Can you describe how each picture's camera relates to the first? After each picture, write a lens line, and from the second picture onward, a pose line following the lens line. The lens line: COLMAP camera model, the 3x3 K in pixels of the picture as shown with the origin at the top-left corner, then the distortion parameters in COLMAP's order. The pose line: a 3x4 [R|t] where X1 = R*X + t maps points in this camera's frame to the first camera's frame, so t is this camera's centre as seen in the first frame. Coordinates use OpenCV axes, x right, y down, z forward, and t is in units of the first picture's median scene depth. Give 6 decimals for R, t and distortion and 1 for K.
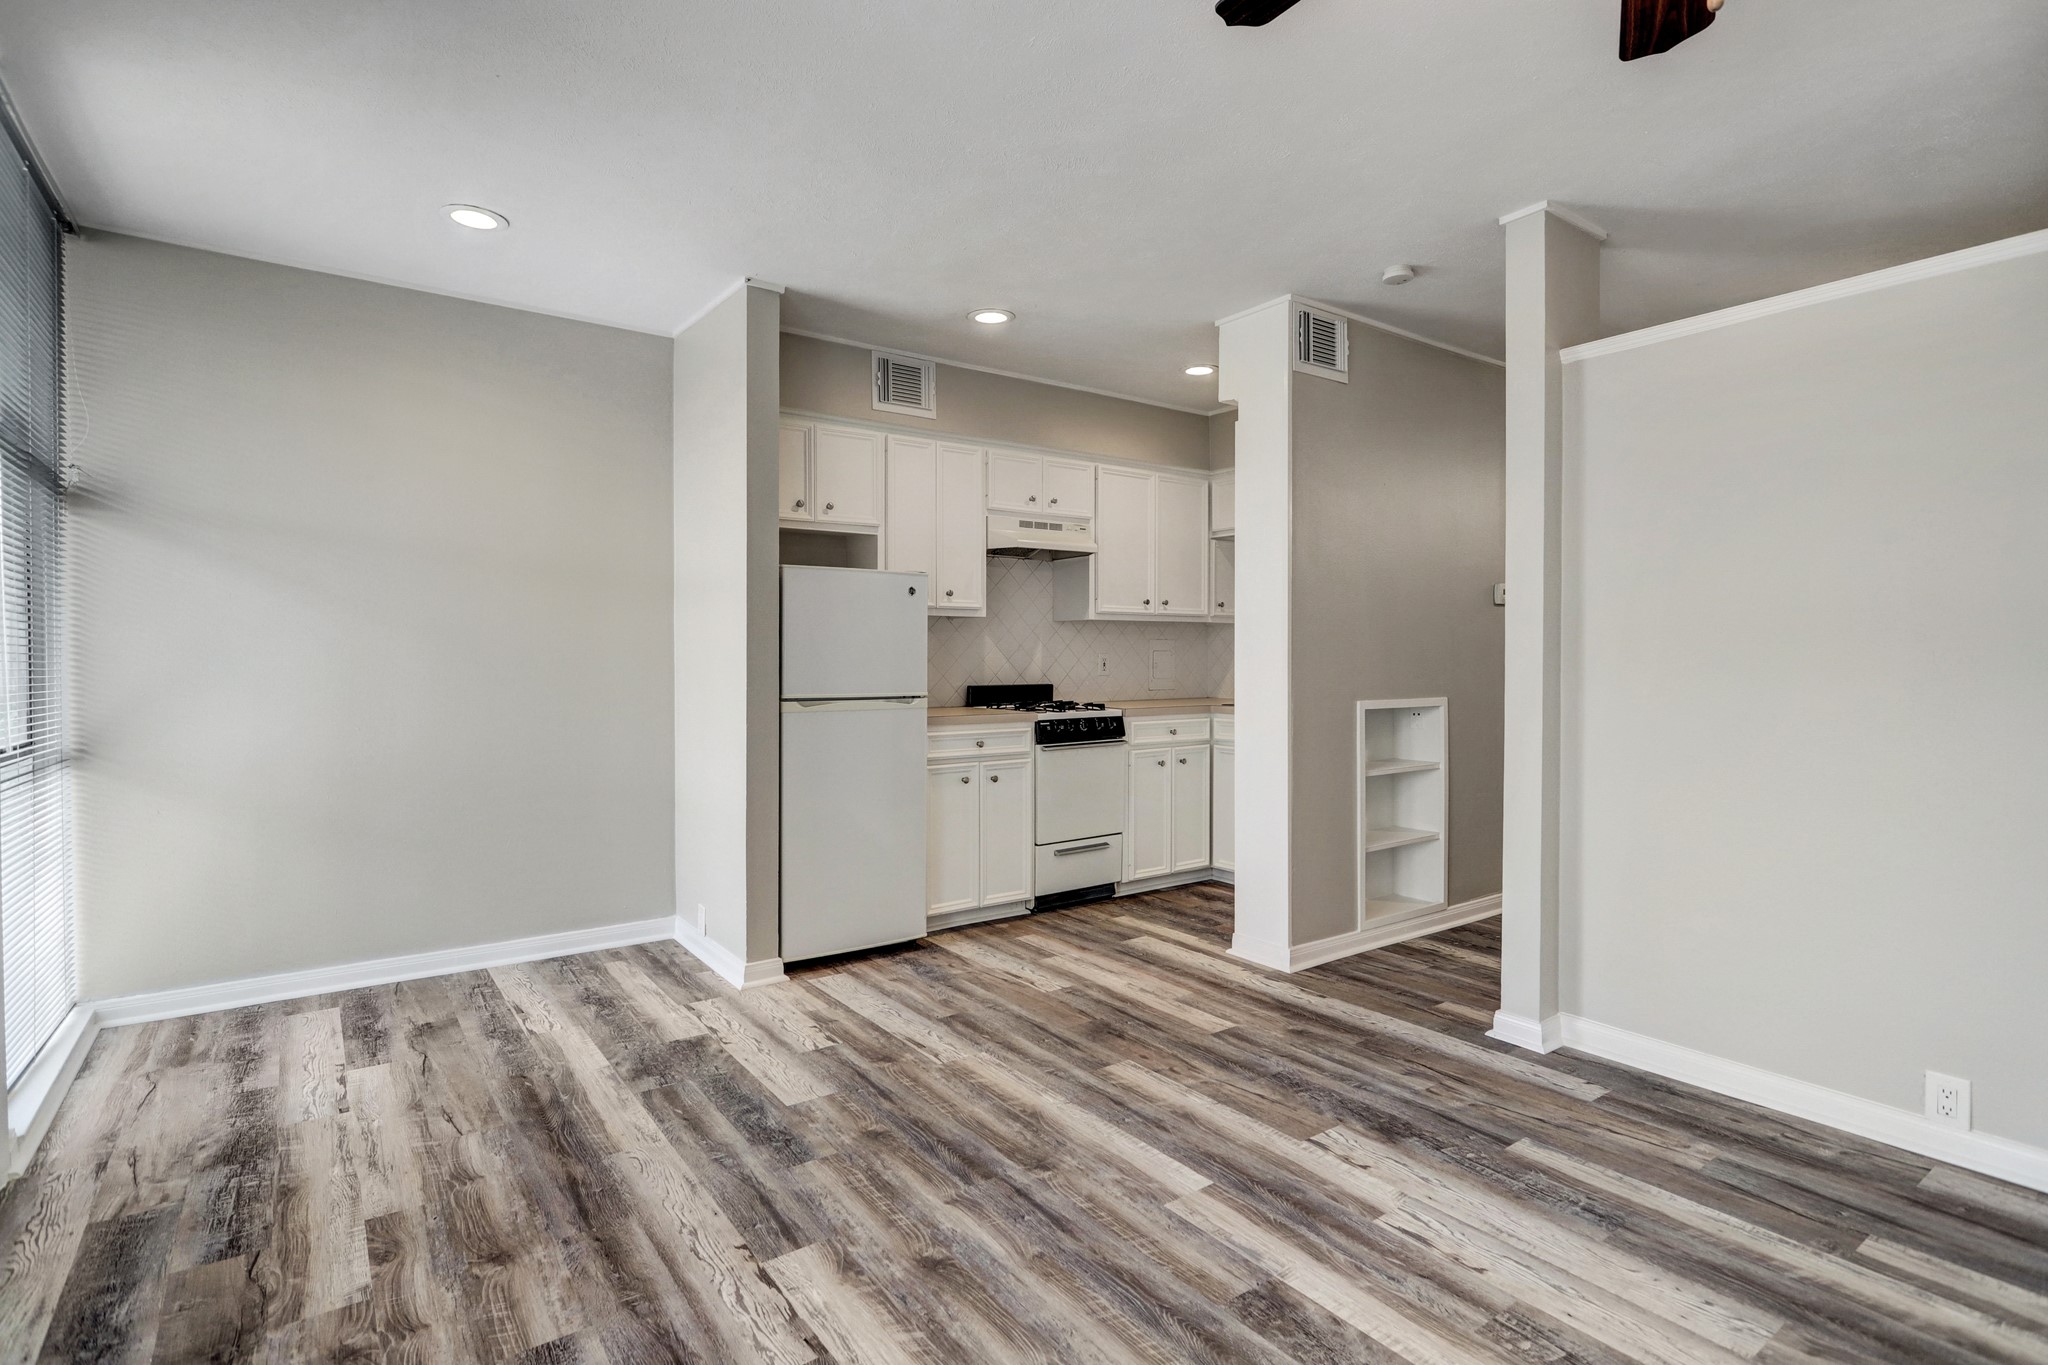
lens RADIAL K [[992.4, 0, 1024.0], [0, 992.4, 682.5], [0, 0, 1]] dist [-0.003550, 0.000594]
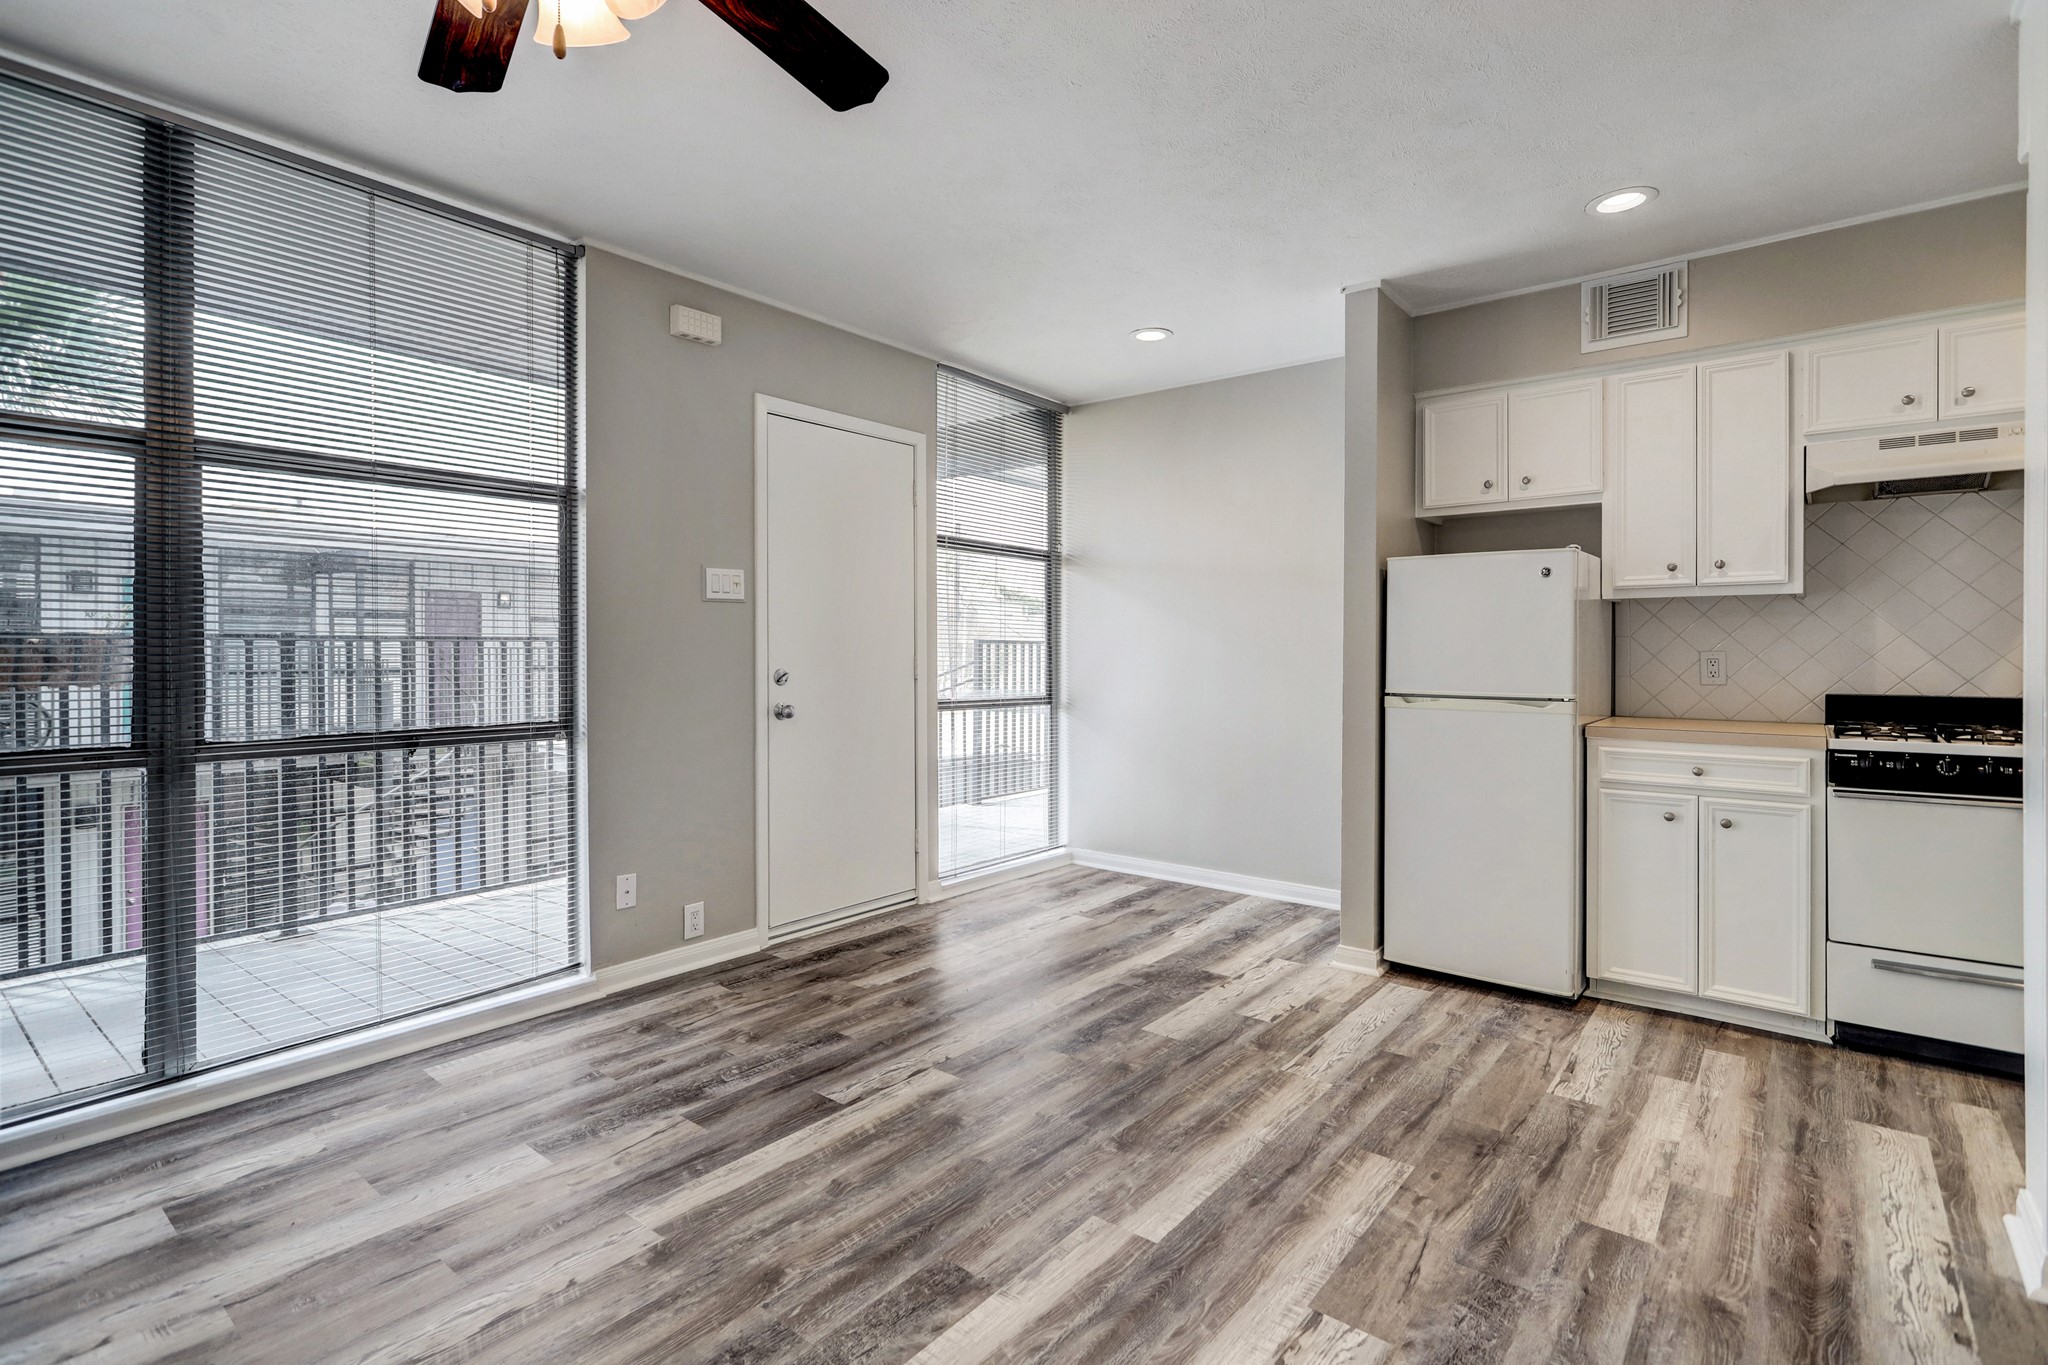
lens RADIAL K [[977.0, 0, 1021.1], [0, 977.0, 673.5], [0, 0, 1]] dist [-0.001663, 0.000868]
pose [[0.263399, 0.023036, -0.964412, 0.705129], [-0.026375, 0.999513, 0.016671, -0.011634], [0.964326, 0.021046, 0.263878, 0.456587]]
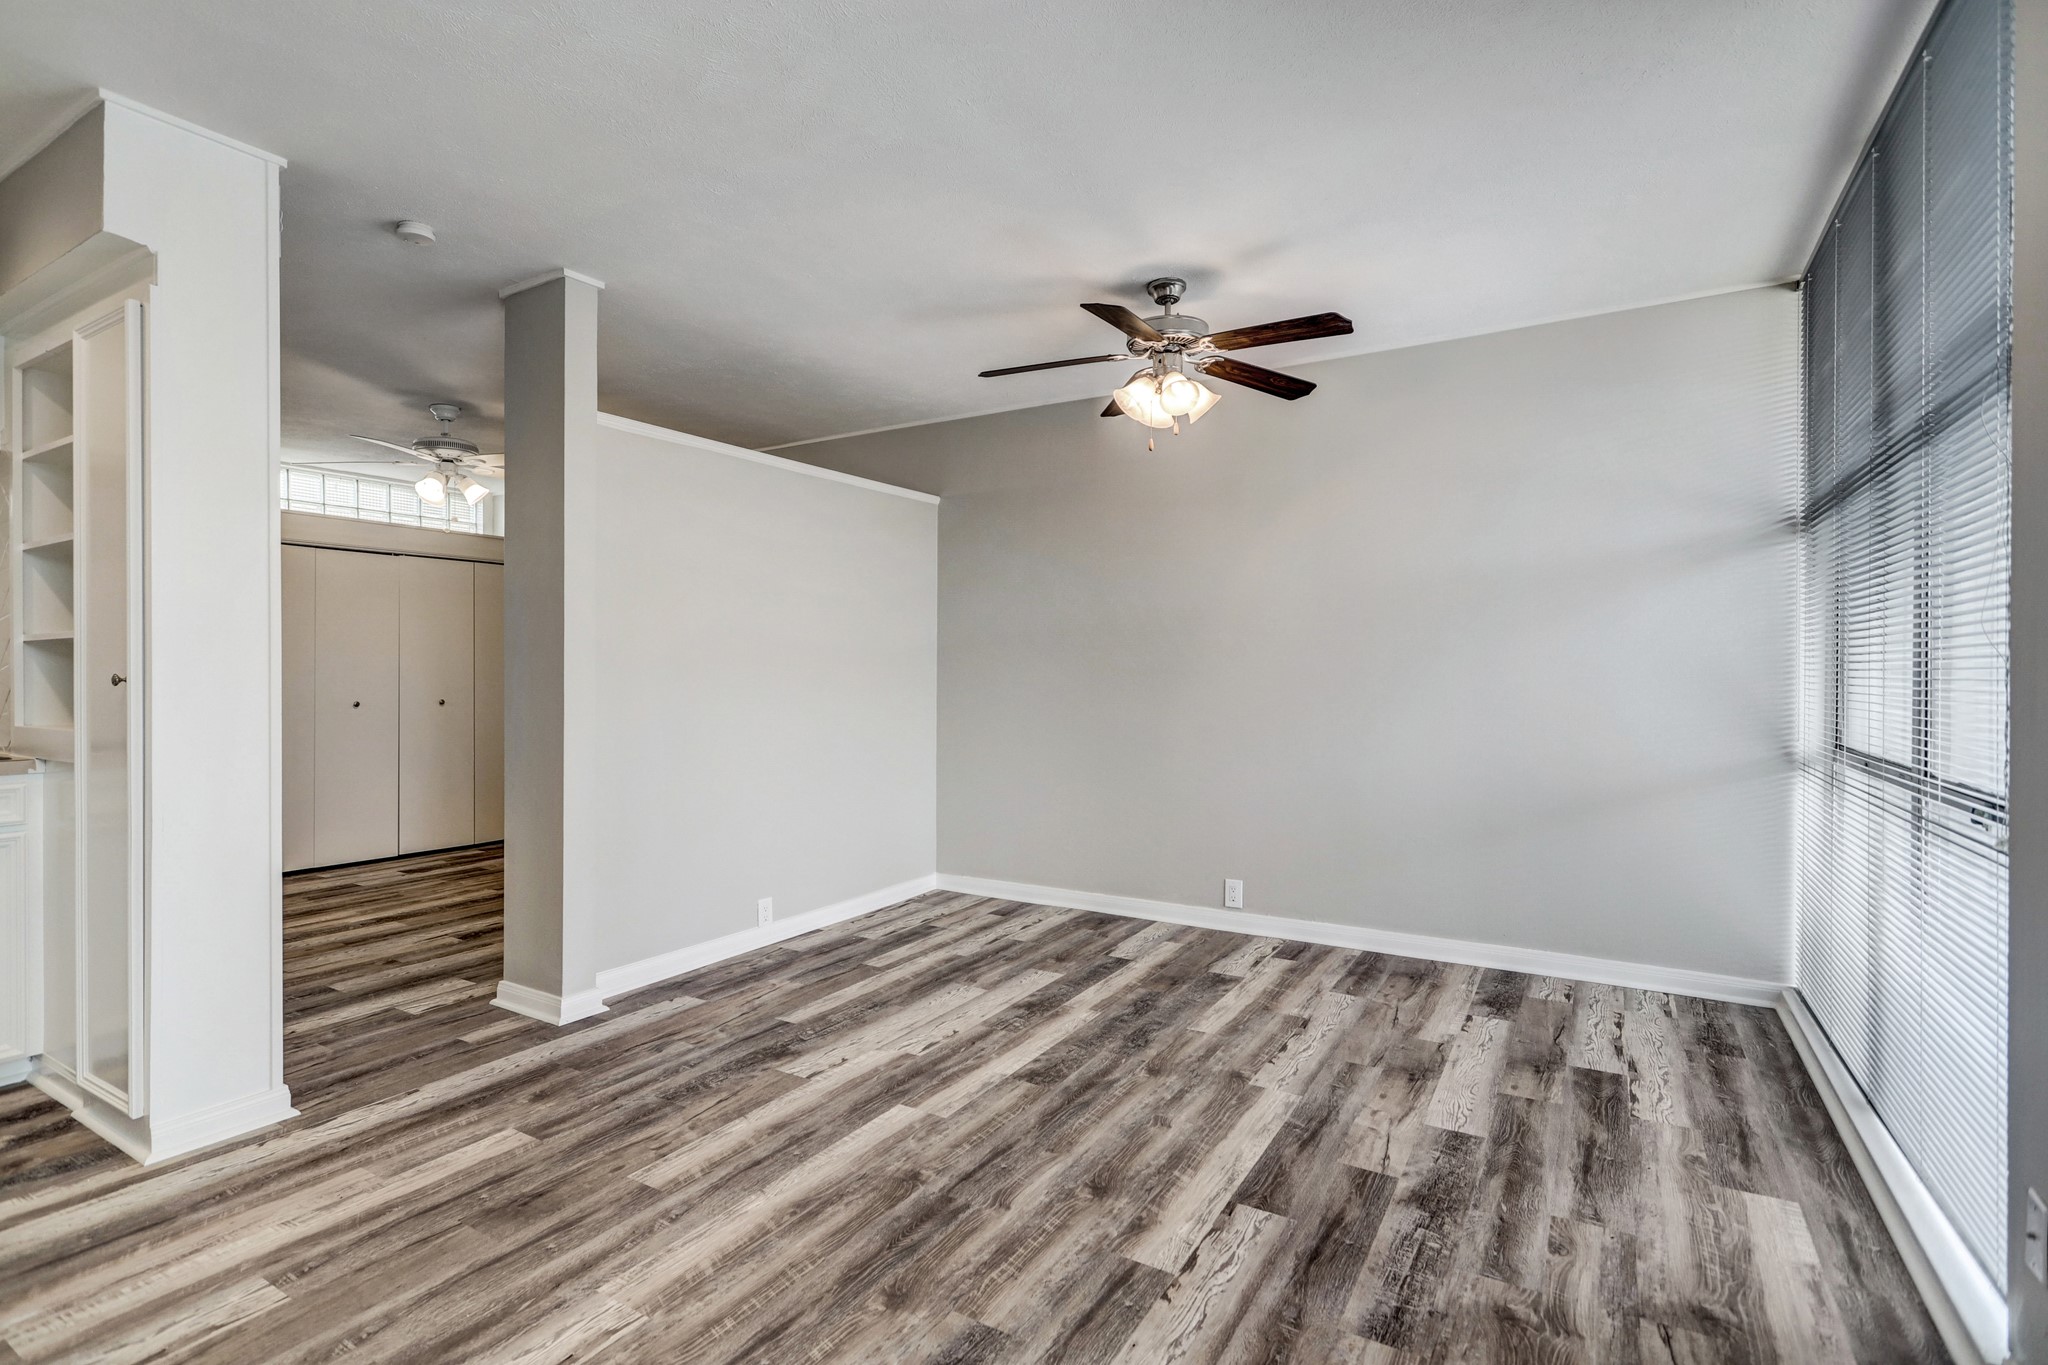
lens RADIAL K [[992.4, 0, 1024.0], [0, 992.4, 682.5], [0, 0, 1]] dist [-0.003550, 0.000594]
pose [[-0.395741, -0.009132, 0.918317, -0.691930], [0.023805, 0.999513, 0.020198, -0.020689], [-0.918054, 0.029854, -0.395330, 0.941392]]
